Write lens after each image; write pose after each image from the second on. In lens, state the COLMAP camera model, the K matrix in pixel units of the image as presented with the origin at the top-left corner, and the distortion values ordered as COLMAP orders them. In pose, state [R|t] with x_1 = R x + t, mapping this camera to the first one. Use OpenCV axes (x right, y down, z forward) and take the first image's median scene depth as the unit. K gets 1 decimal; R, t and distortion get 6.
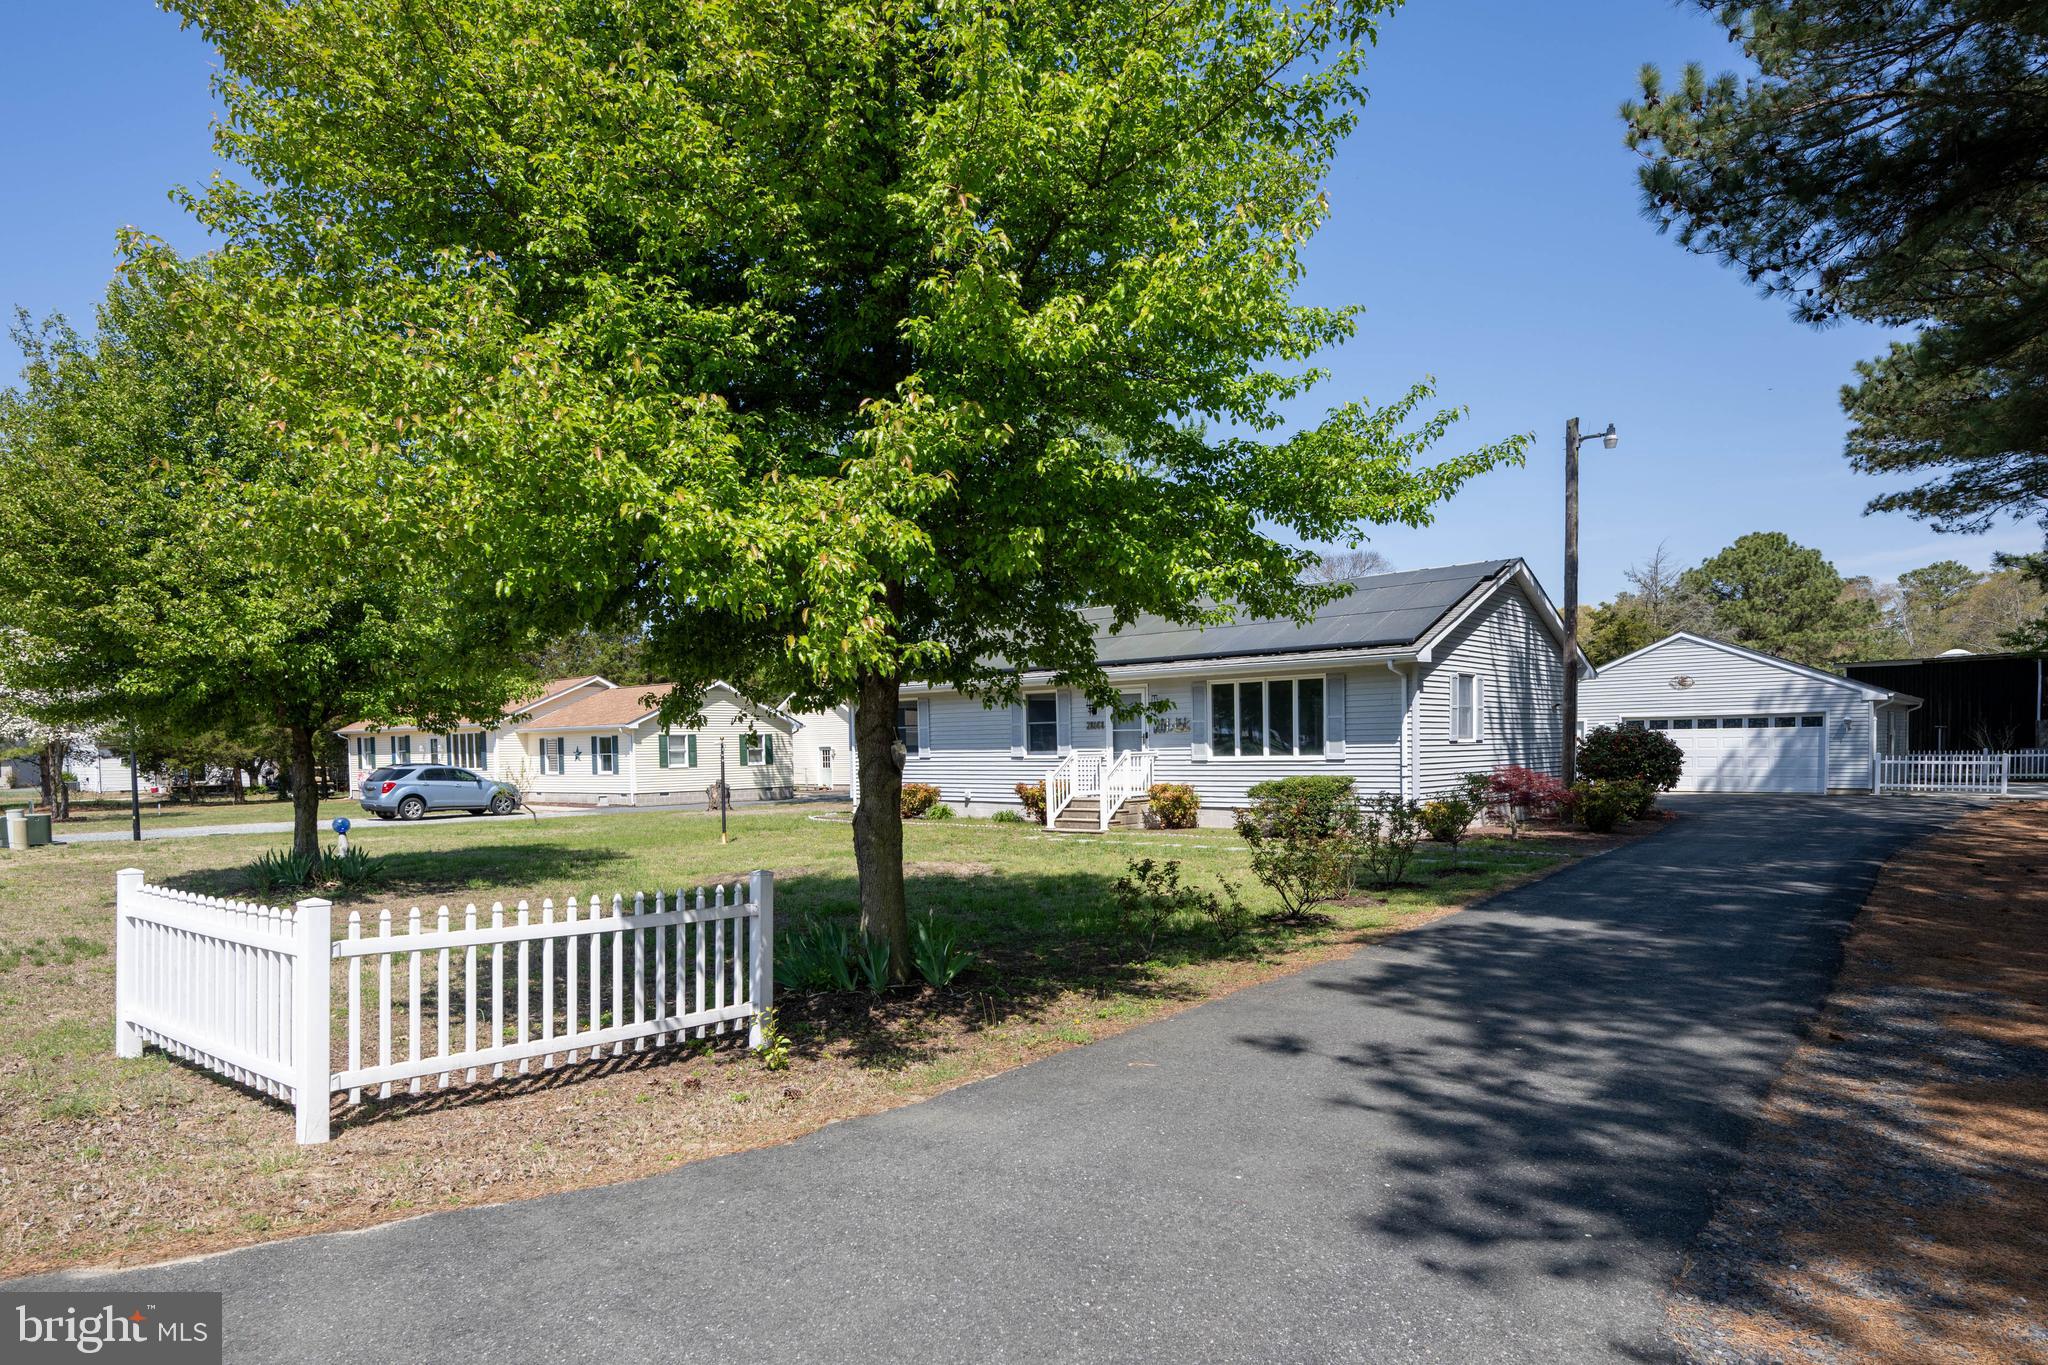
lens RADIAL K [[1168.4, 0, 992.4], [0, 1168.4, 788.3], [0, 0, 1]] dist [-0.002395, -0.001020]
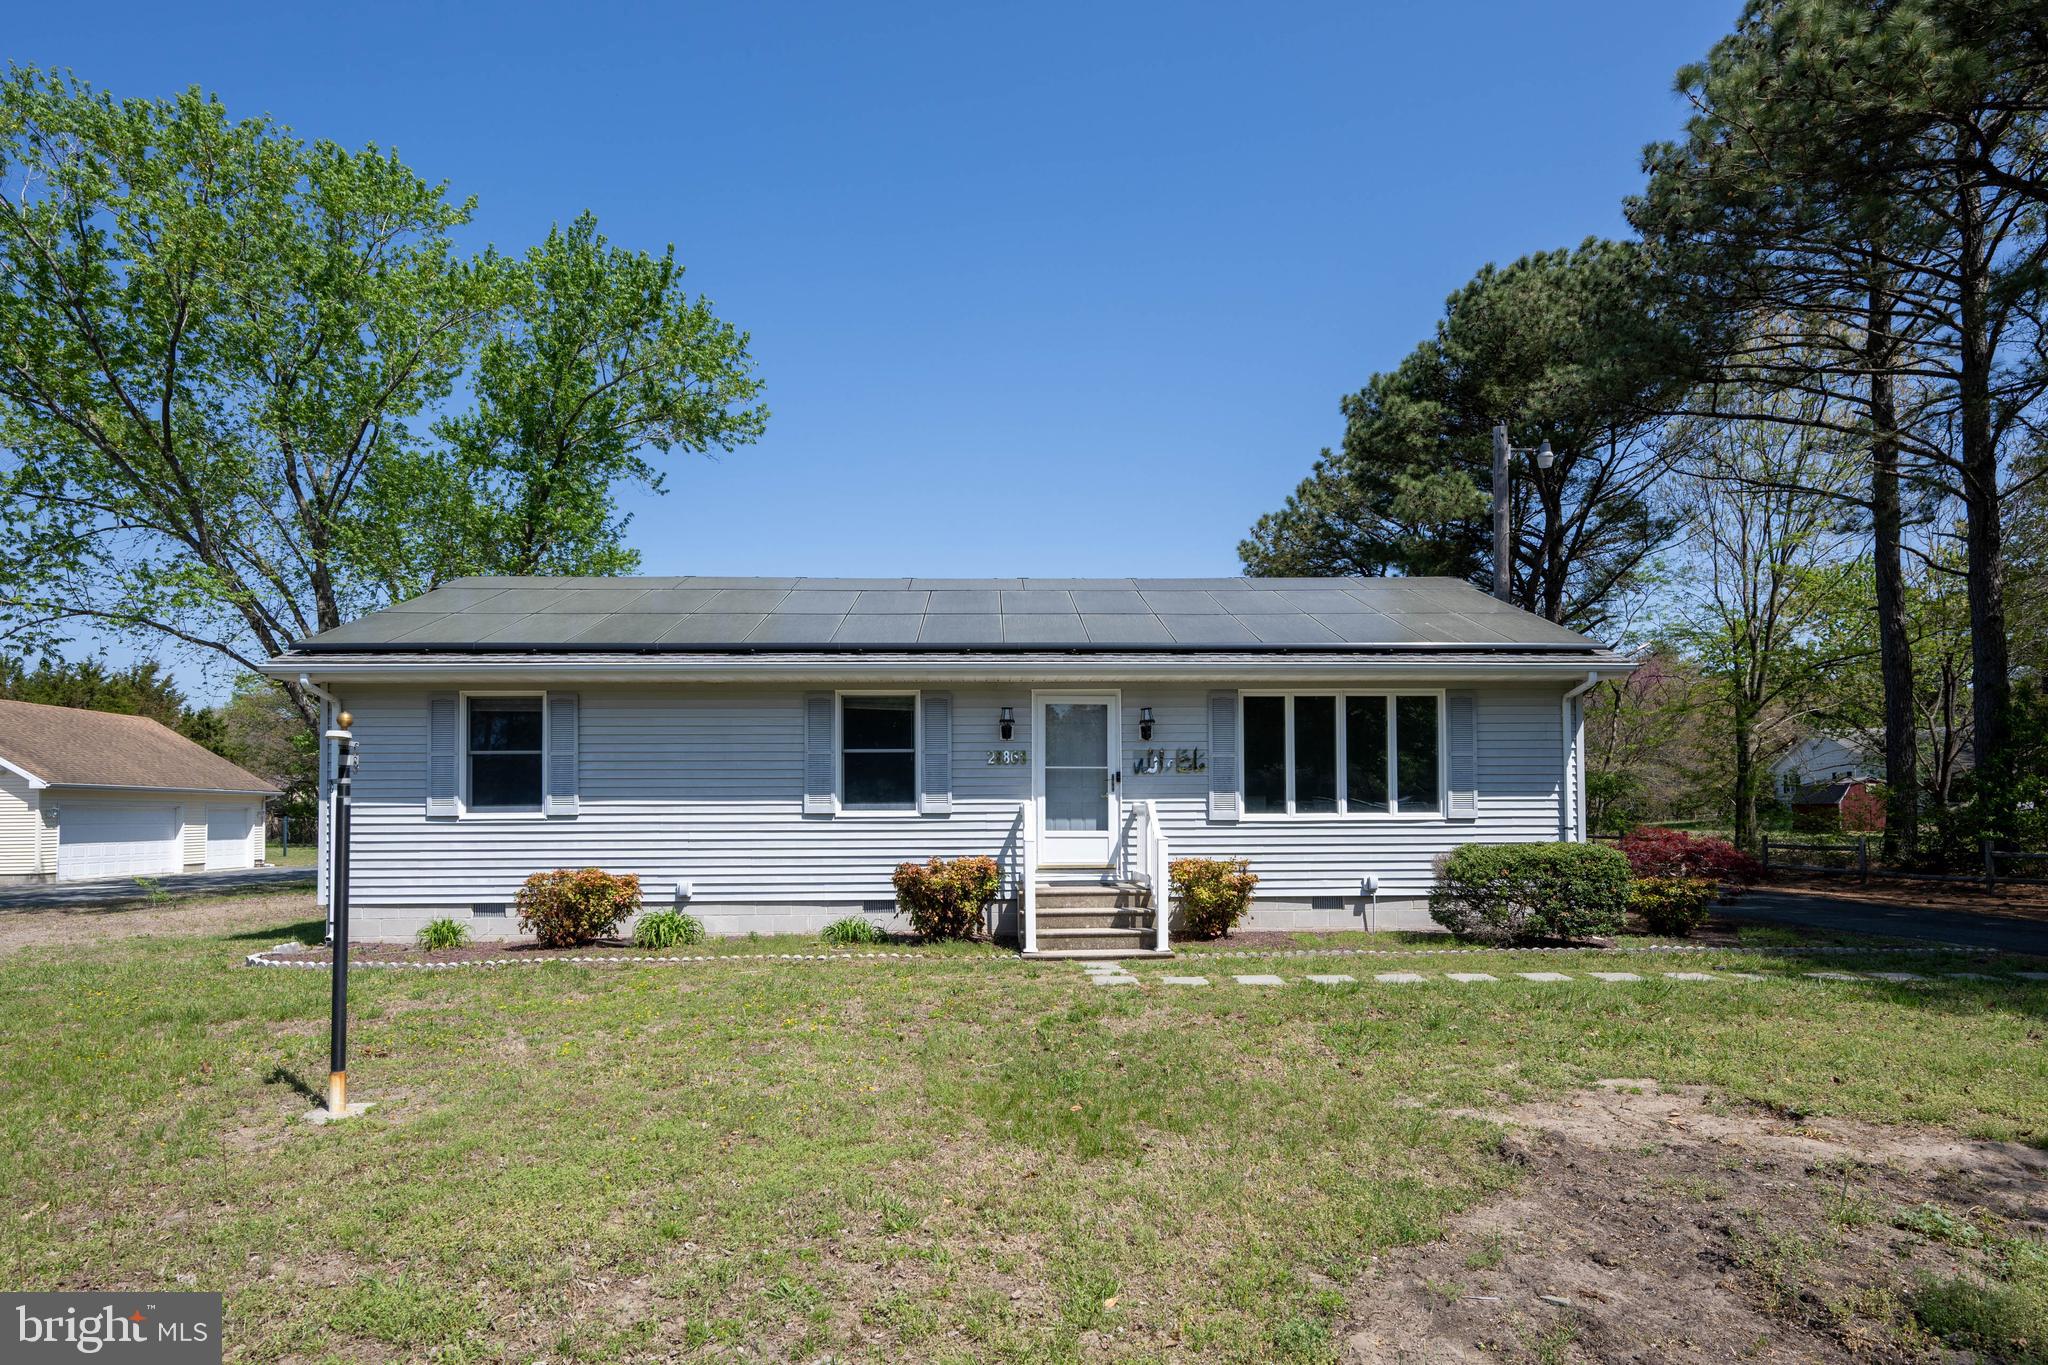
lens RADIAL K [[967.5, 0, 1029.0], [0, 967.5, 819.2], [0, 0, 1]] dist [0.001663, 0.000076]
pose [[0.720829, 0.007671, 0.693071, -0.238482], [0.017264, 0.999430, -0.029017, -0.011447], [-0.692898, 0.032881, 0.720285, 0.696588]]
